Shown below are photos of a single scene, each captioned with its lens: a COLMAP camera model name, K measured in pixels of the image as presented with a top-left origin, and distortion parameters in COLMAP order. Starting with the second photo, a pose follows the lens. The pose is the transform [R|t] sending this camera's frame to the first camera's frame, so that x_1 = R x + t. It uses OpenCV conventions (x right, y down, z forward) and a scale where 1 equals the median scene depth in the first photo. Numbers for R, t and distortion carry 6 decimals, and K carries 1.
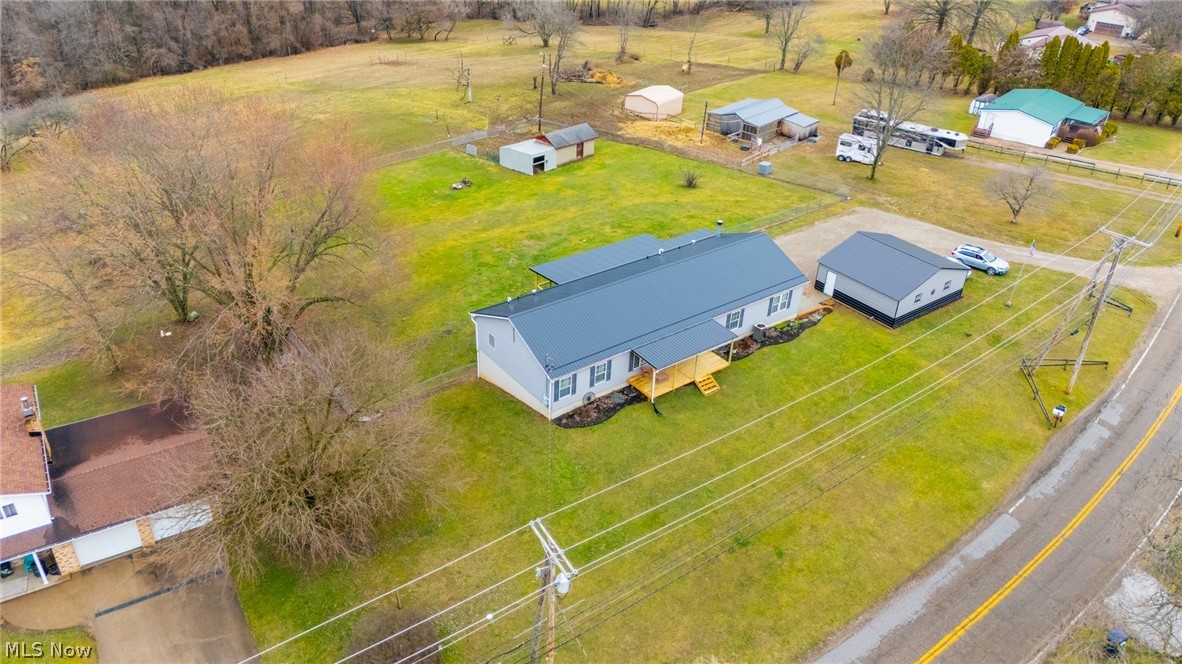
lens RADIAL K [[877.5, 0, 589.6], [0, 877.5, 310.8], [0, 0, 1]] dist [0.086350, -0.080322]
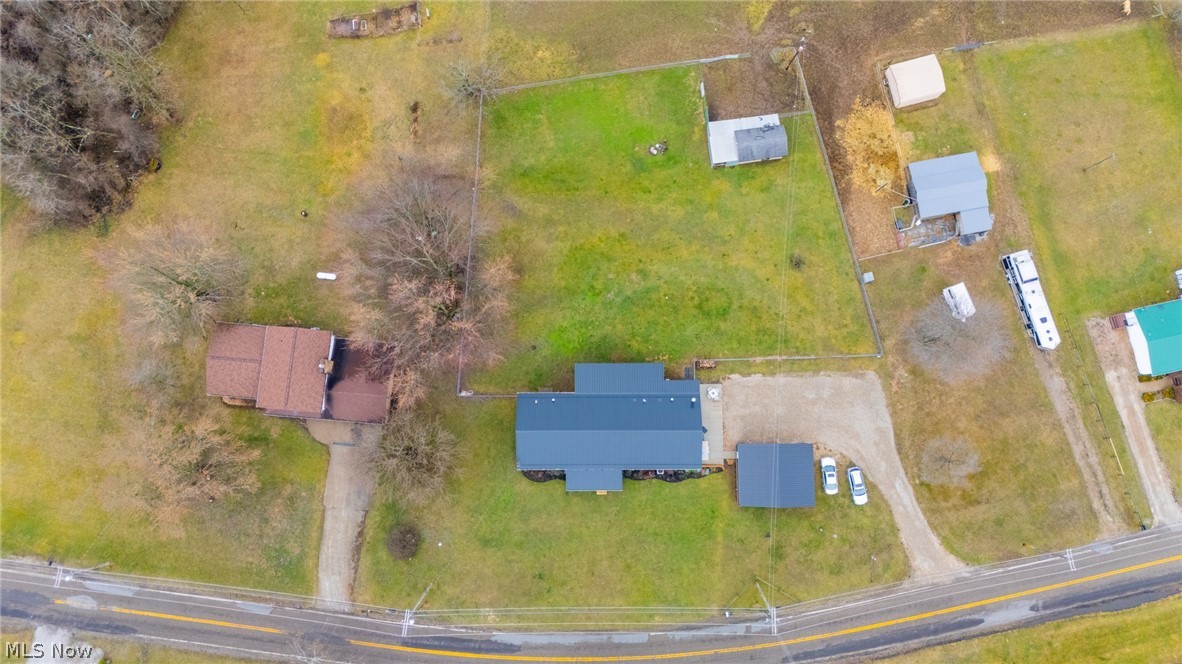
lens RADIAL K [[877.5, 0, 595.3], [0, 877.5, 319.8], [0, 0, 1]] dist [0.086350, -0.080322]
pose [[0.797309, 0.590886, -0.123096, 0.099398], [-0.257885, 0.517894, 0.815648, -1.207141], [0.545705, -0.618579, 0.565302, 0.086682]]
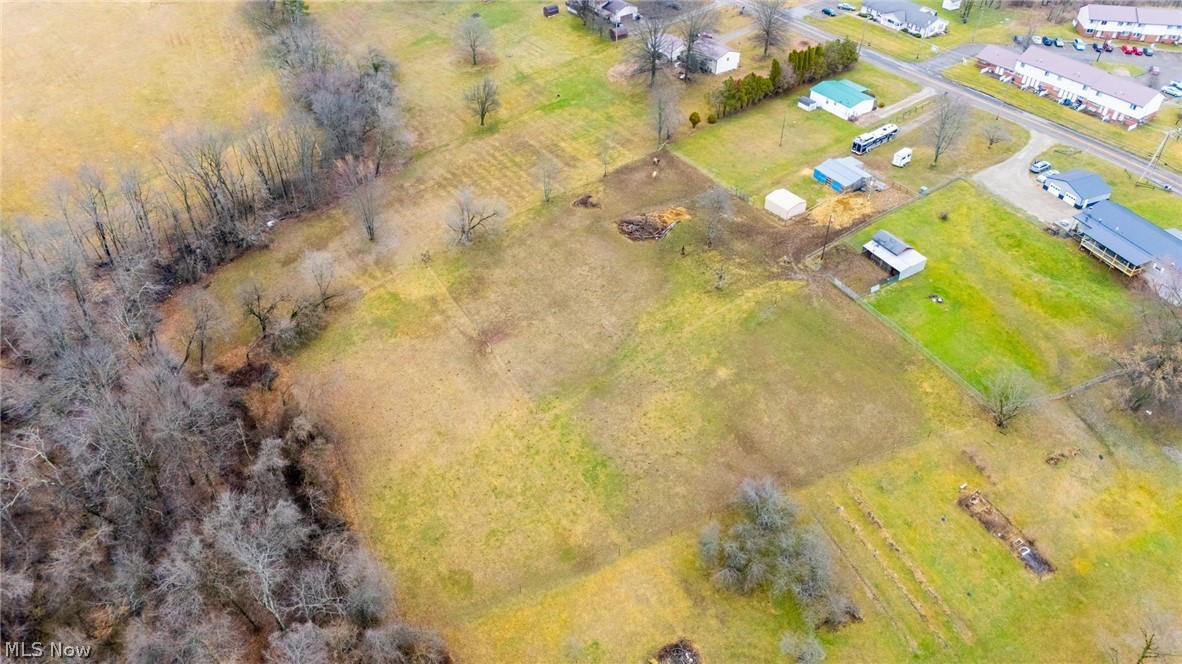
lens RADIAL K [[877.5, 0, 591.2], [0, 877.5, 329.5], [0, 0, 1]] dist [0.086350, -0.080322]
pose [[0.243188, -0.643394, 0.725881, -1.760350], [0.483112, 0.729264, 0.484538, -1.387363], [-0.841108, 0.232847, 0.488180, 0.879361]]
